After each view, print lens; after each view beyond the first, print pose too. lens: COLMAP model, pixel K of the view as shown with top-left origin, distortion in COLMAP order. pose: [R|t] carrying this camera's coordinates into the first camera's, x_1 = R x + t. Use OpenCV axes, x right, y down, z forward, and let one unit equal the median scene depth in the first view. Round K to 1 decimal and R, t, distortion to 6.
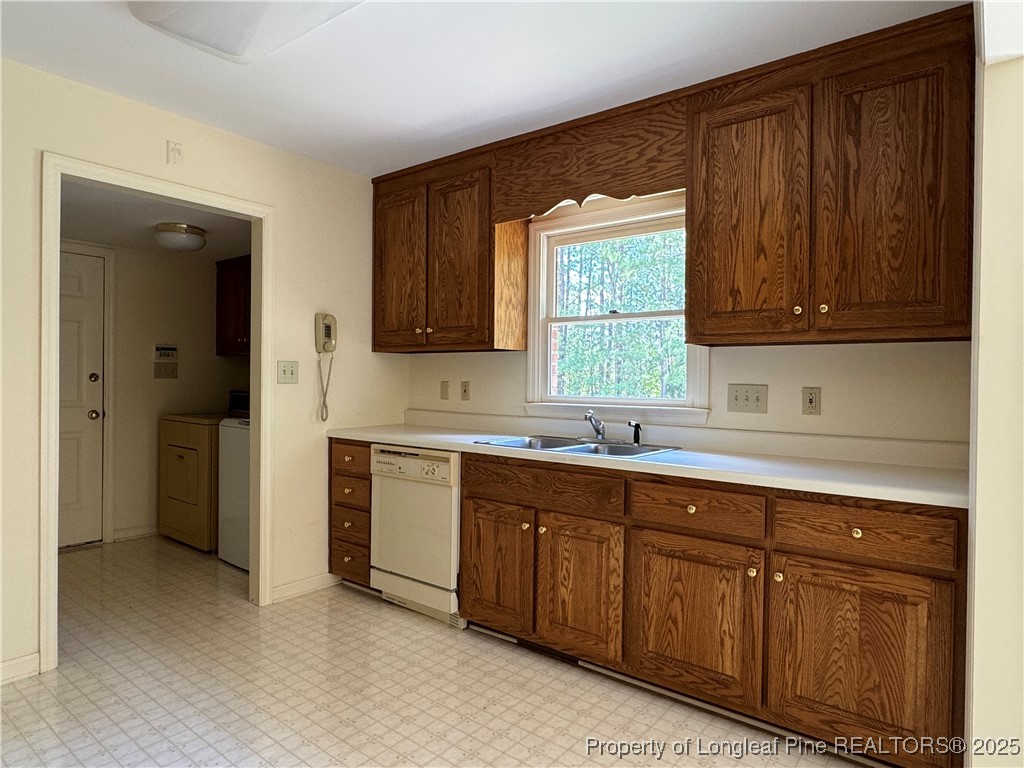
lens RADIAL K [[619.0, 0, 506.1], [0, 619.0, 385.8], [0, 0, 1]] dist [-0.008560, 0.000356]
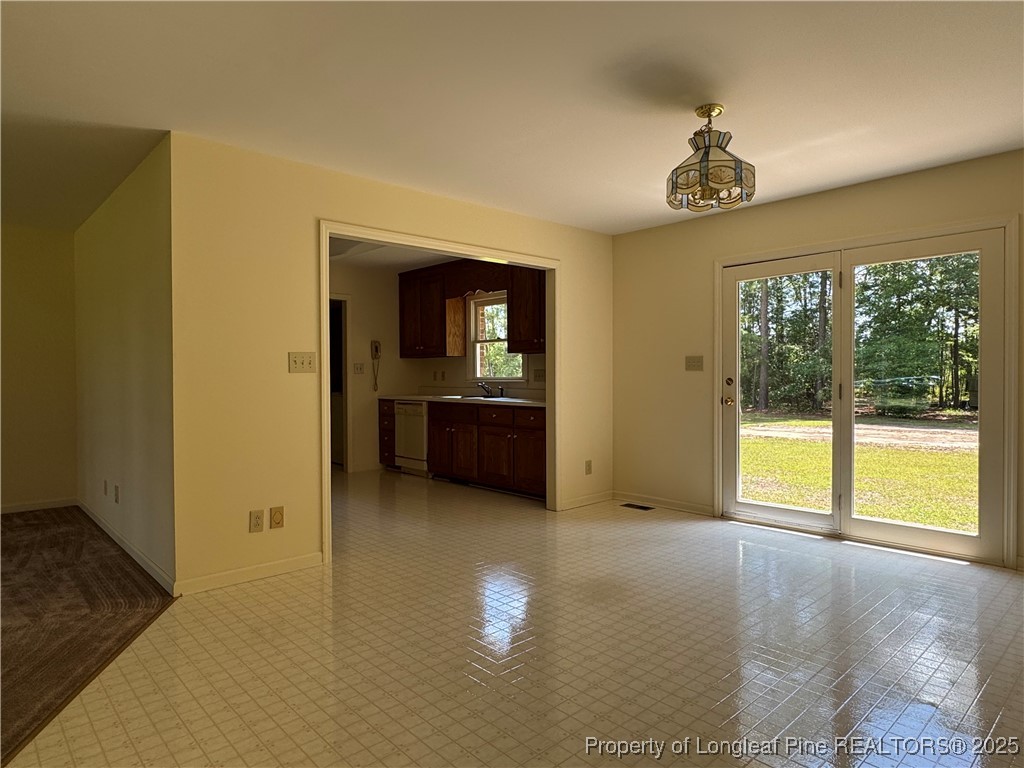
lens RADIAL K [[619.0, 0, 512.5], [0, 619.0, 382.9], [0, 0, 1]] dist [-0.008560, 0.000356]
pose [[0.989306, -0.016716, -0.144891, 0.516270], [0.017663, 0.999830, 0.005258, 0.027130], [0.144778, -0.007761, 0.989434, -1.119041]]
